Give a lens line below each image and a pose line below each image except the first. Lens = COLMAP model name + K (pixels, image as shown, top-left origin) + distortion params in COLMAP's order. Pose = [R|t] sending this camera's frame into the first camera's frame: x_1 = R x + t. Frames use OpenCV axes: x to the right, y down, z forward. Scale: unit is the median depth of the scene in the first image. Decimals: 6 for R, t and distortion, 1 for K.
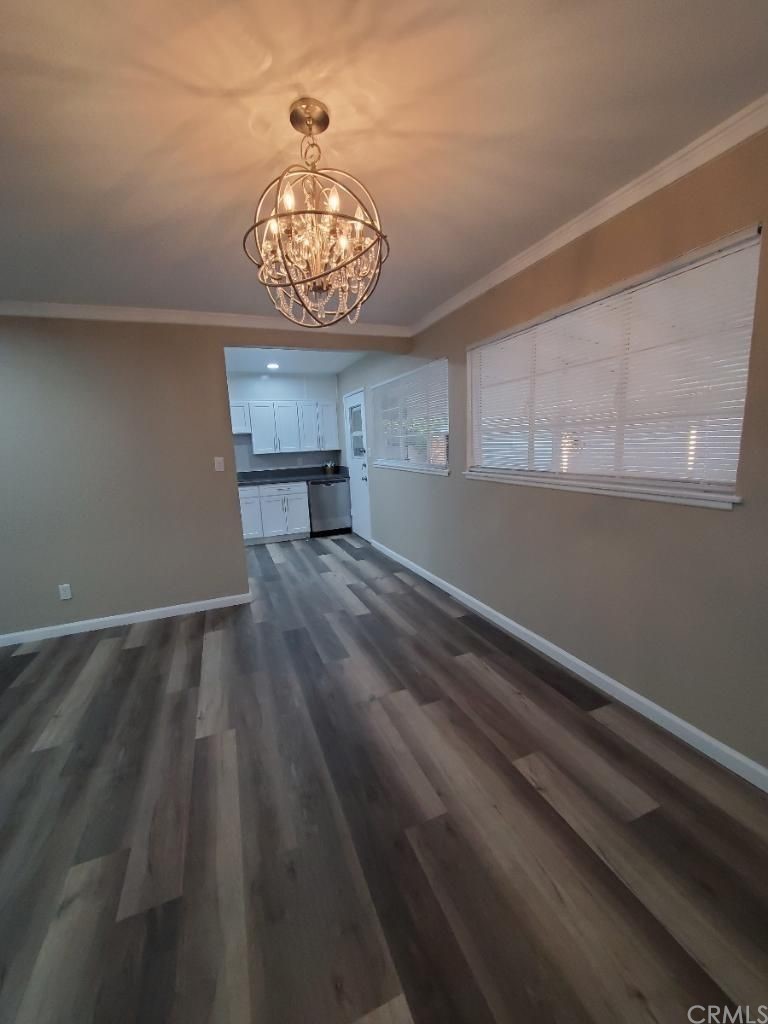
lens RADIAL K [[402.8, 0, 384.0], [0, 402.8, 512.0], [0, 0, 1]] dist [0.009743, -0.004152]
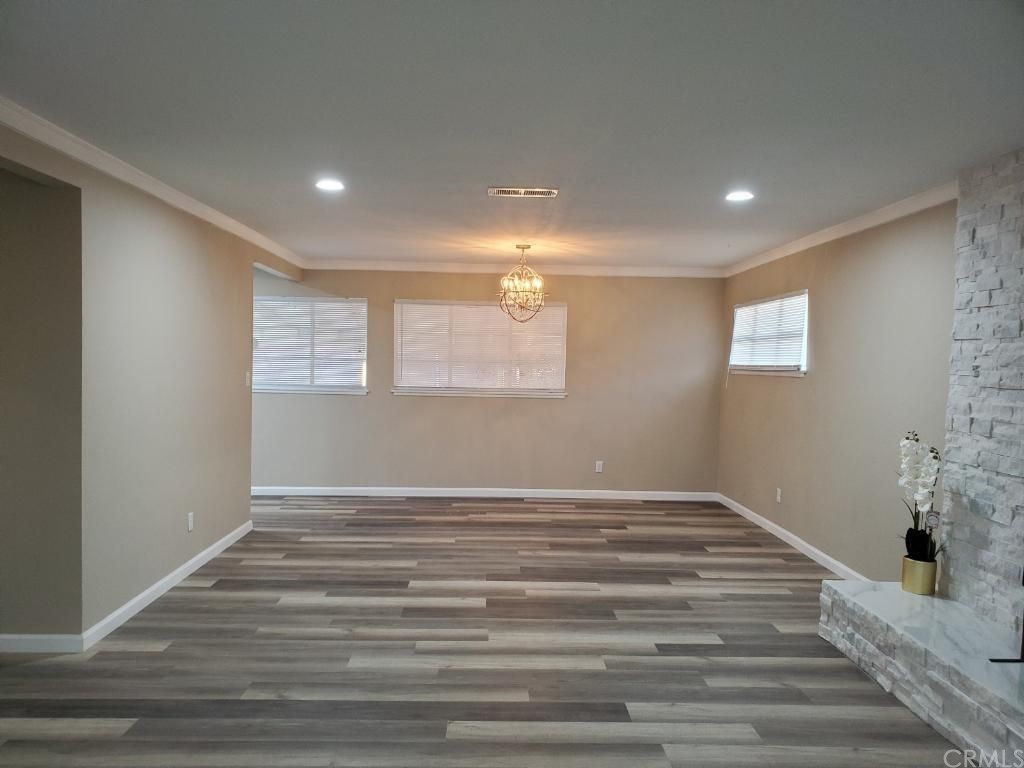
lens RADIAL K [[881.2, 0, 512.0], [0, 881.2, 384.0], [0, 0, 1]] dist [0.001414, 0.273578]
pose [[0.333230, 0.022689, 0.942573, -2.911926], [0.131265, 0.988858, -0.070209, 0.162479], [-0.933663, 0.147123, 0.326539, -0.361950]]
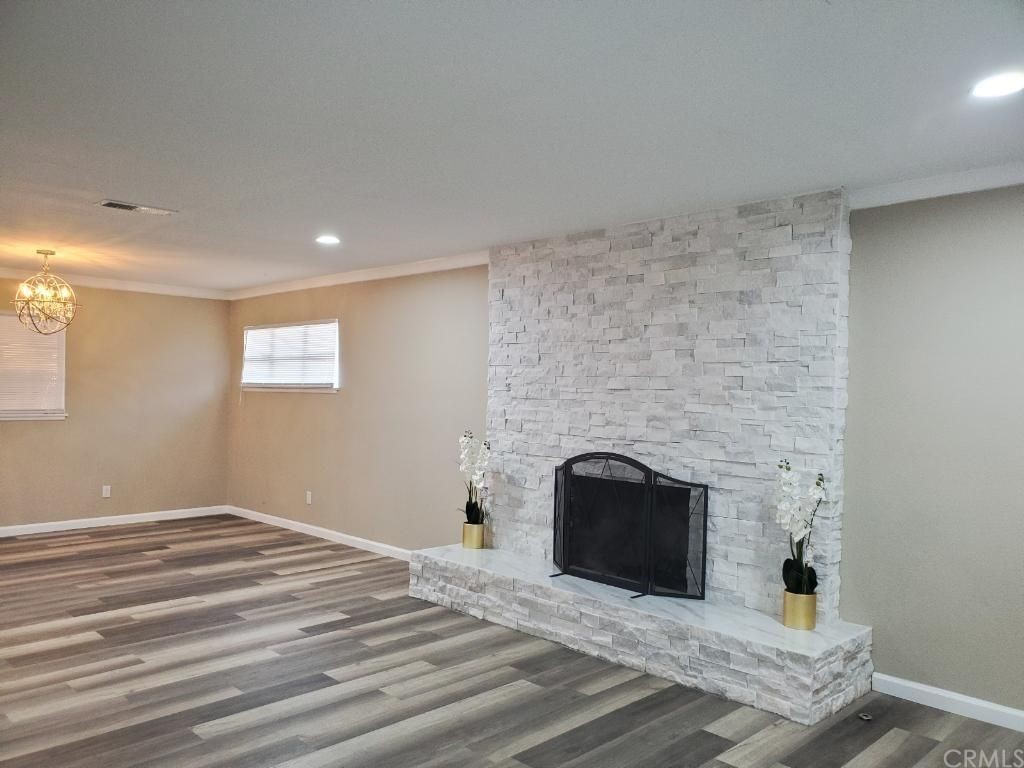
lens RADIAL K [[867.0, 0, 512.0], [0, 867.0, 384.0], [0, 0, 1]] dist [0.465866, -0.356095]
pose [[-0.361166, 0.042654, 0.931525, -3.317628], [0.160358, 0.986913, 0.016983, 0.071652], [-0.918610, 0.155512, -0.363279, 0.347344]]
